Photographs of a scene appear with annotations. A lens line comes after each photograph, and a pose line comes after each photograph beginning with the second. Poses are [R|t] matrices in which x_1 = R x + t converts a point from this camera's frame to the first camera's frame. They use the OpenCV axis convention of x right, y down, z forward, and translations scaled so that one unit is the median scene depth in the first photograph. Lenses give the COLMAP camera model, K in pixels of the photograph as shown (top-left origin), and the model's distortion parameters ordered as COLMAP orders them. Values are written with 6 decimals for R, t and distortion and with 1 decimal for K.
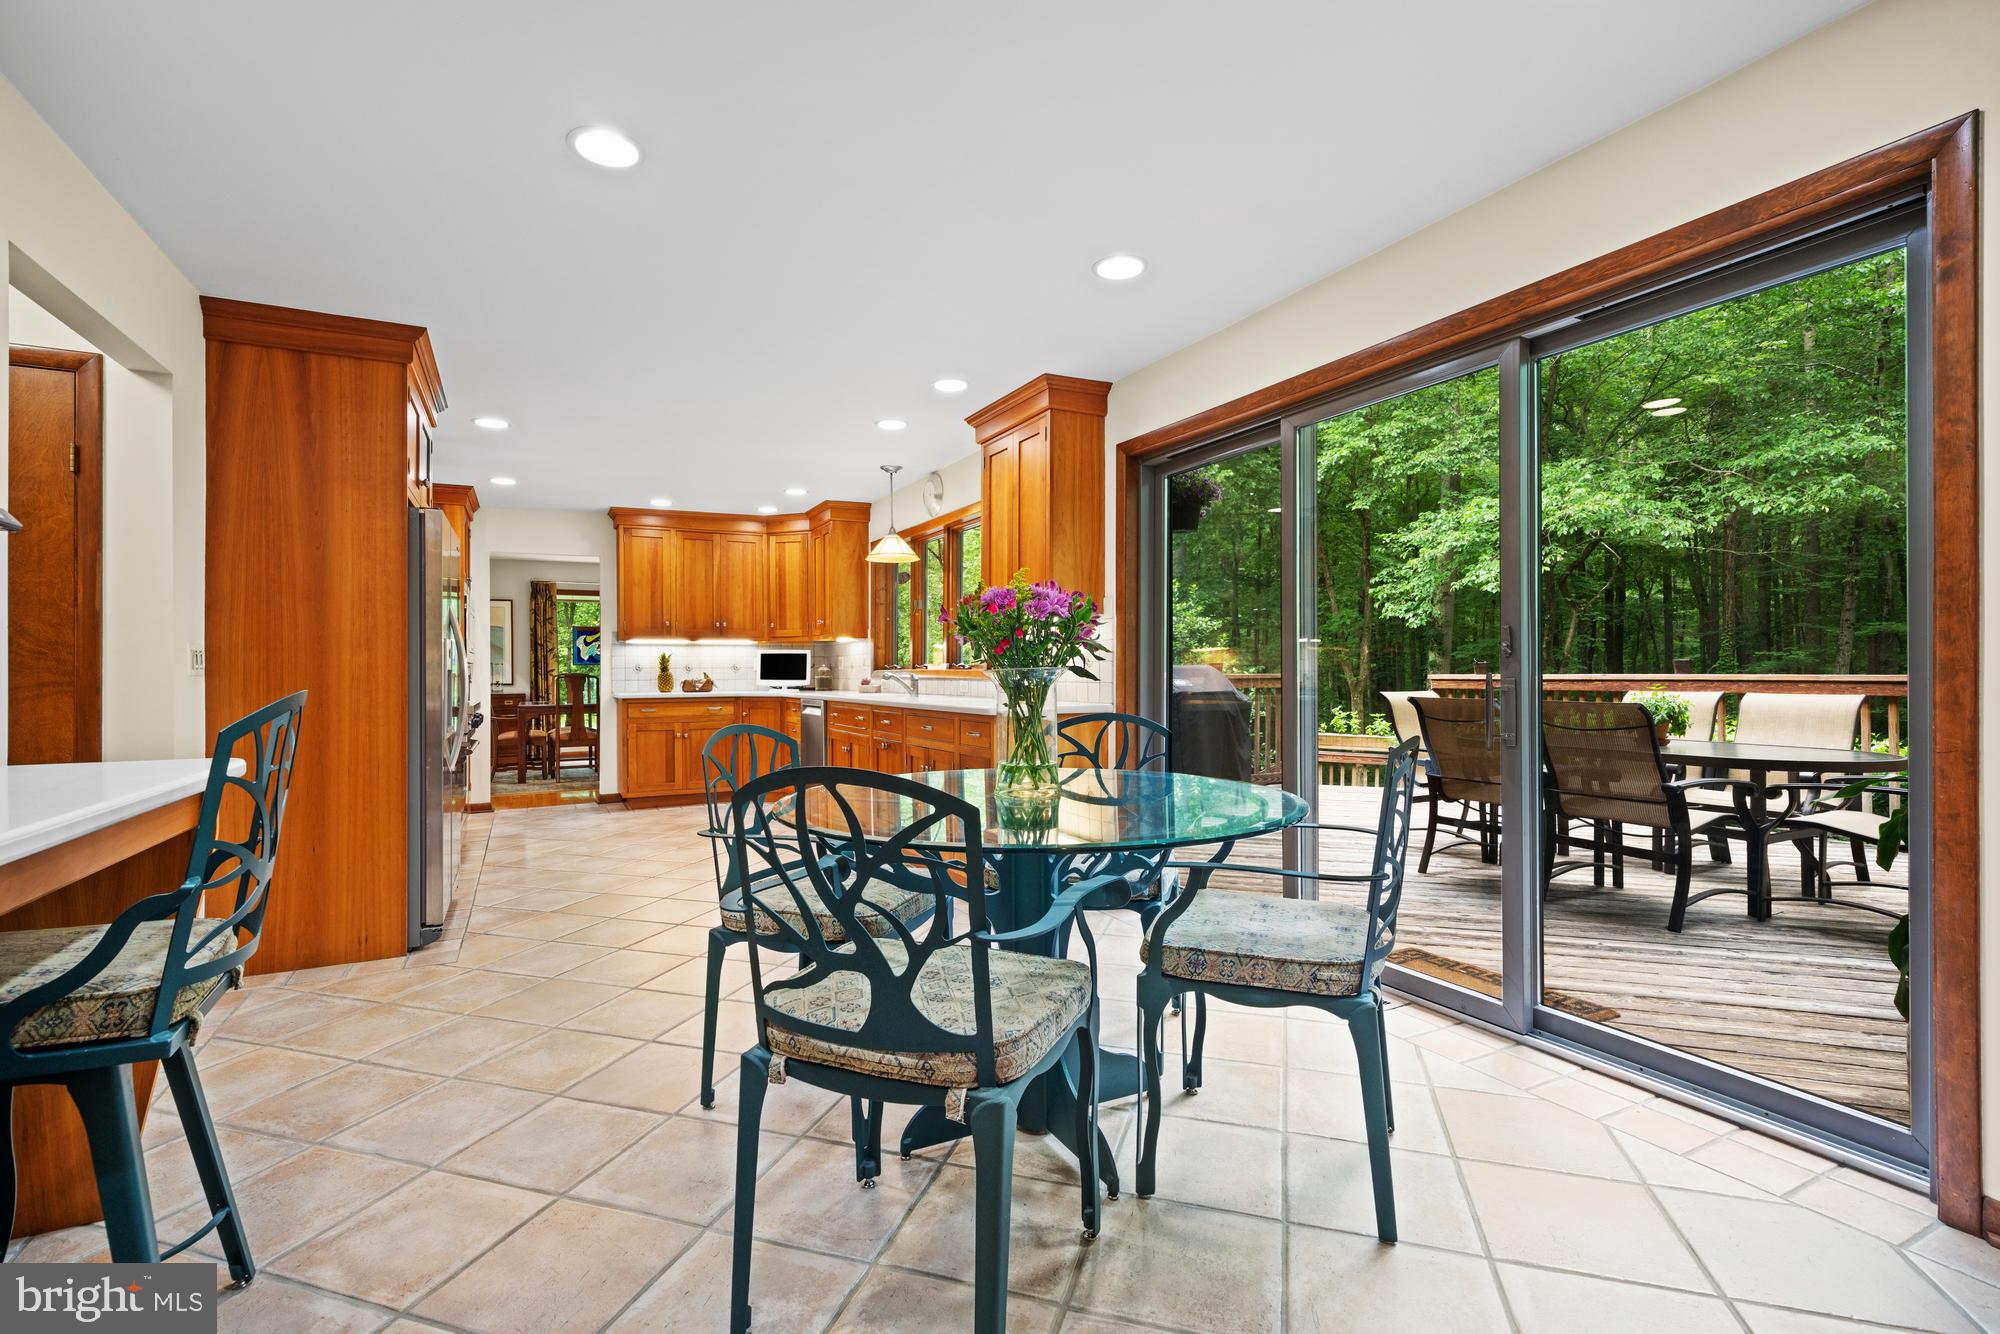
lens RADIAL K [[883.7, 0, 986.3], [0, 883.7, 671.3], [0, 0, 1]] dist [0.005522, 0.000696]
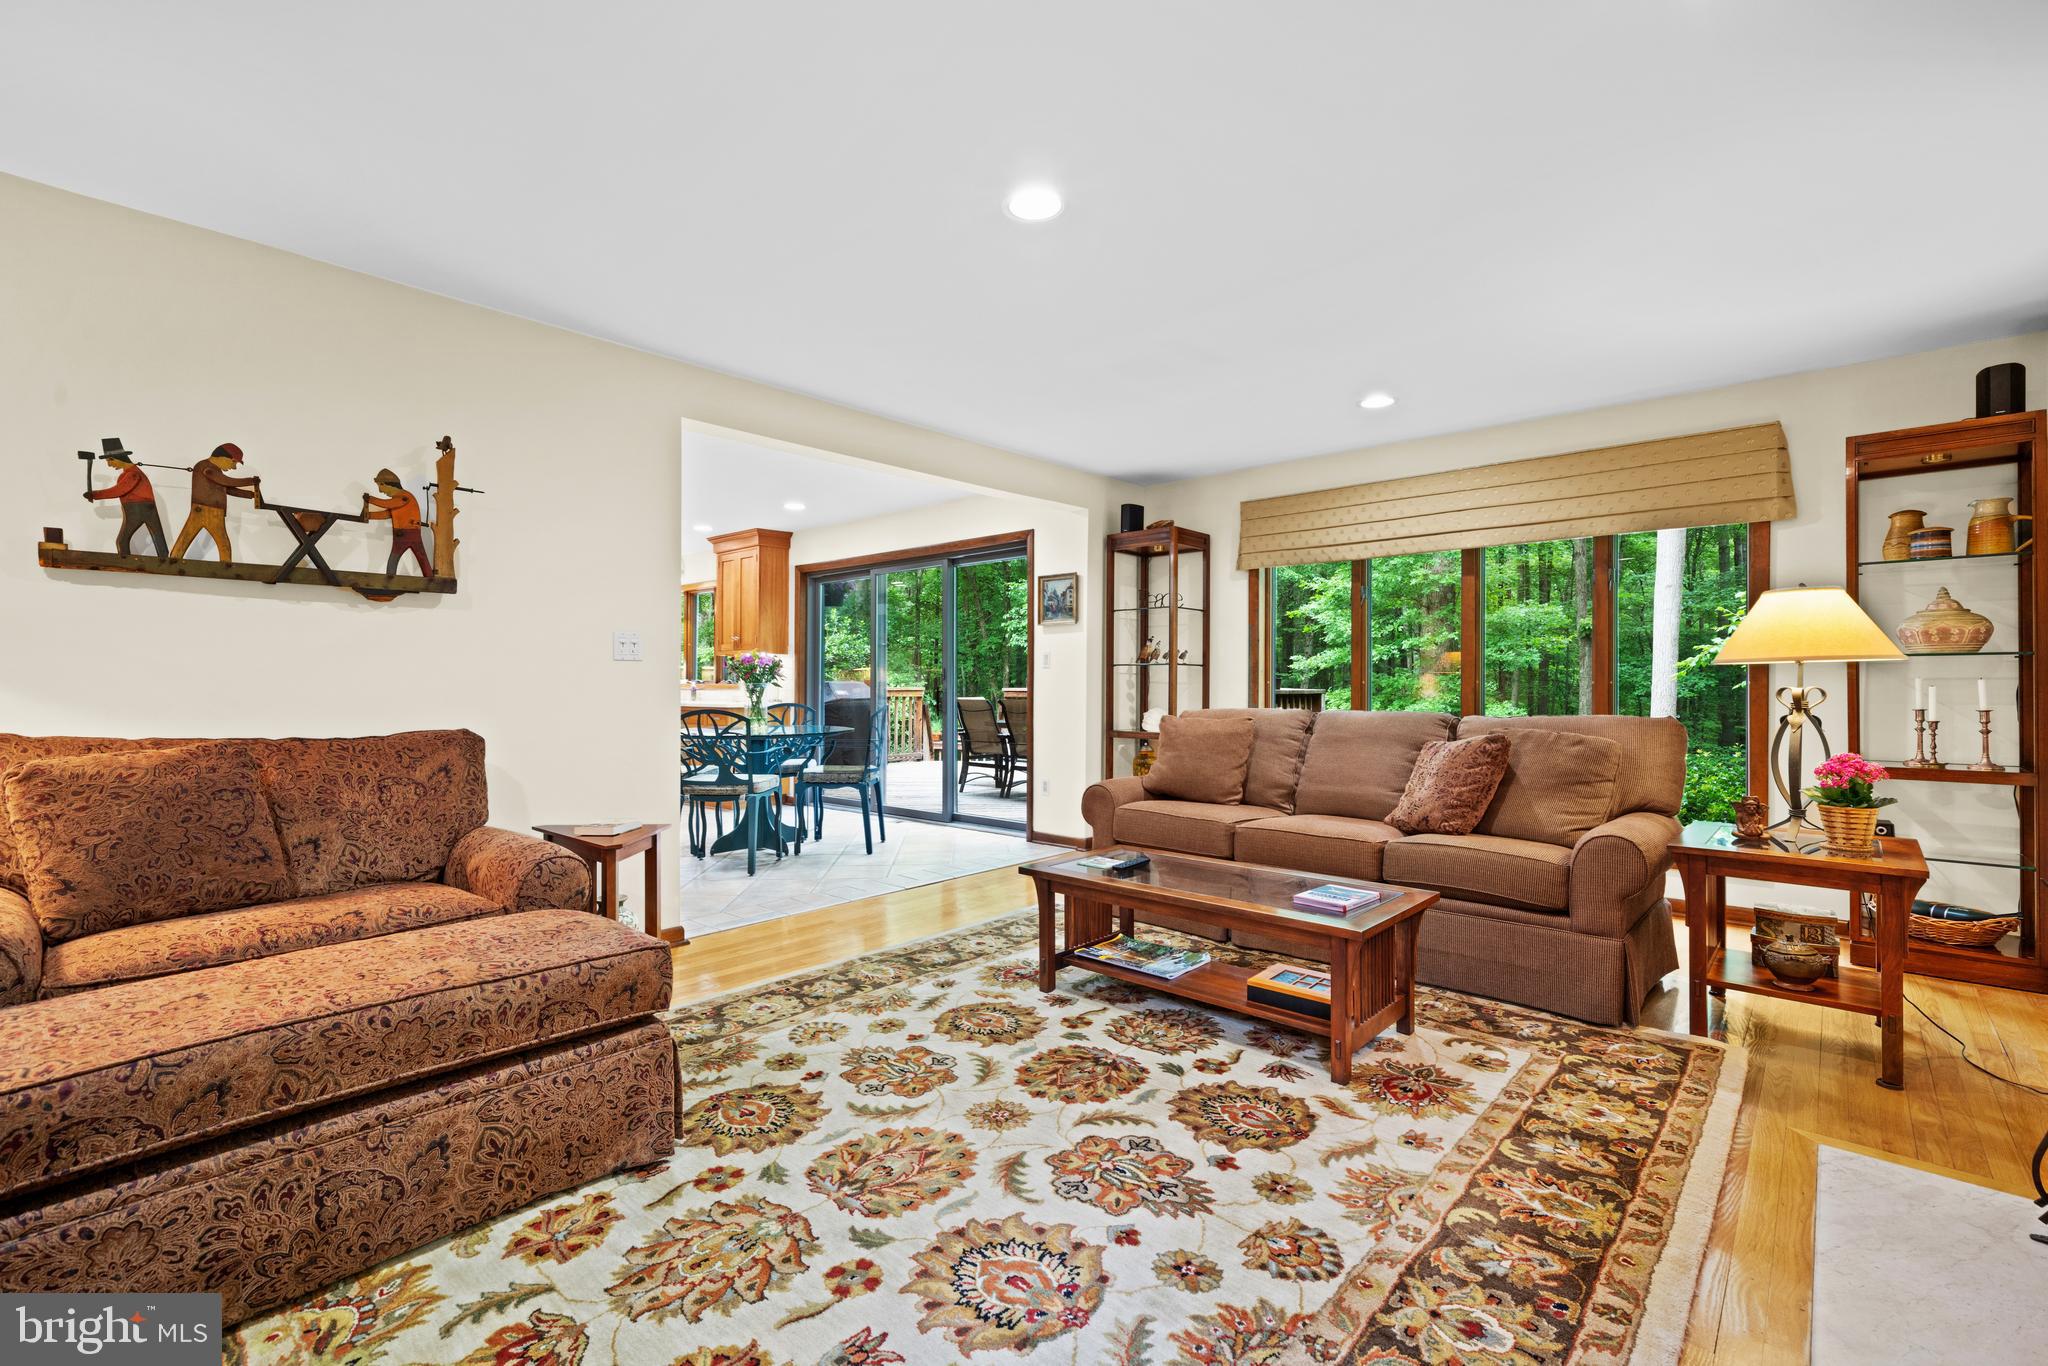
lens RADIAL K [[904.9, 0, 1010.6], [0, 904.9, 683.5], [0, 0, 1]] dist [0.005522, 0.000696]
pose [[0.934707, 0.002829, 0.355408, -0.100593], [-0.001755, 0.999993, -0.003344, 0.002079], [-0.355414, 0.002502, 0.934705, -0.892071]]
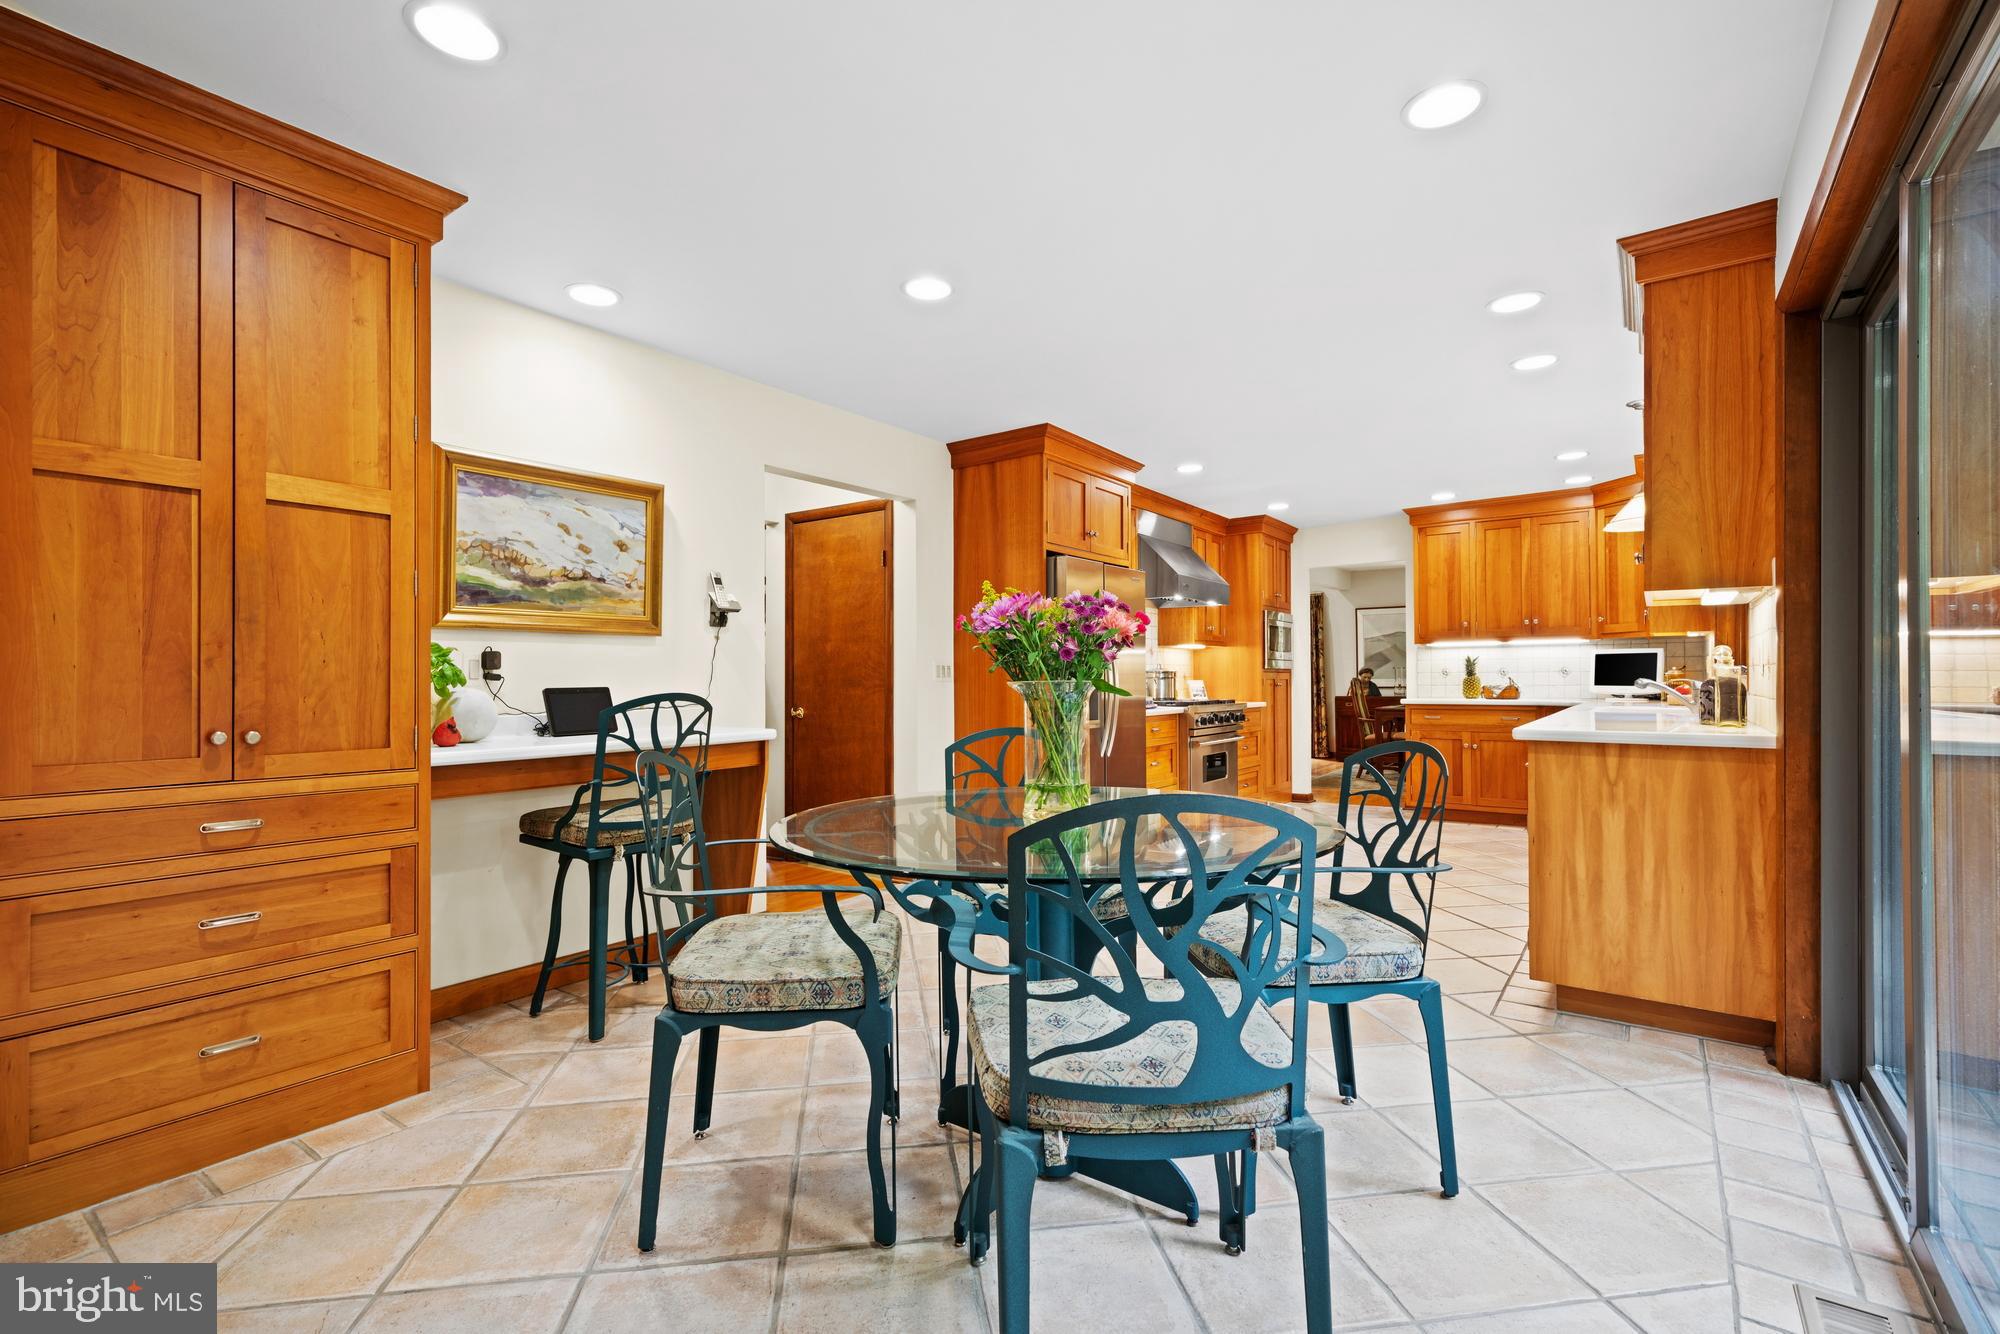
lens RADIAL K [[883.7, 0, 1002.1], [0, 883.7, 668.7], [0, 0, 1]] dist [0.005522, 0.000696]
pose [[0.465803, -0.006269, -0.884866, 0.398685], [0.001722, 0.999979, -0.006177, -0.004532], [0.884887, 0.001354, 0.465805, 0.238499]]
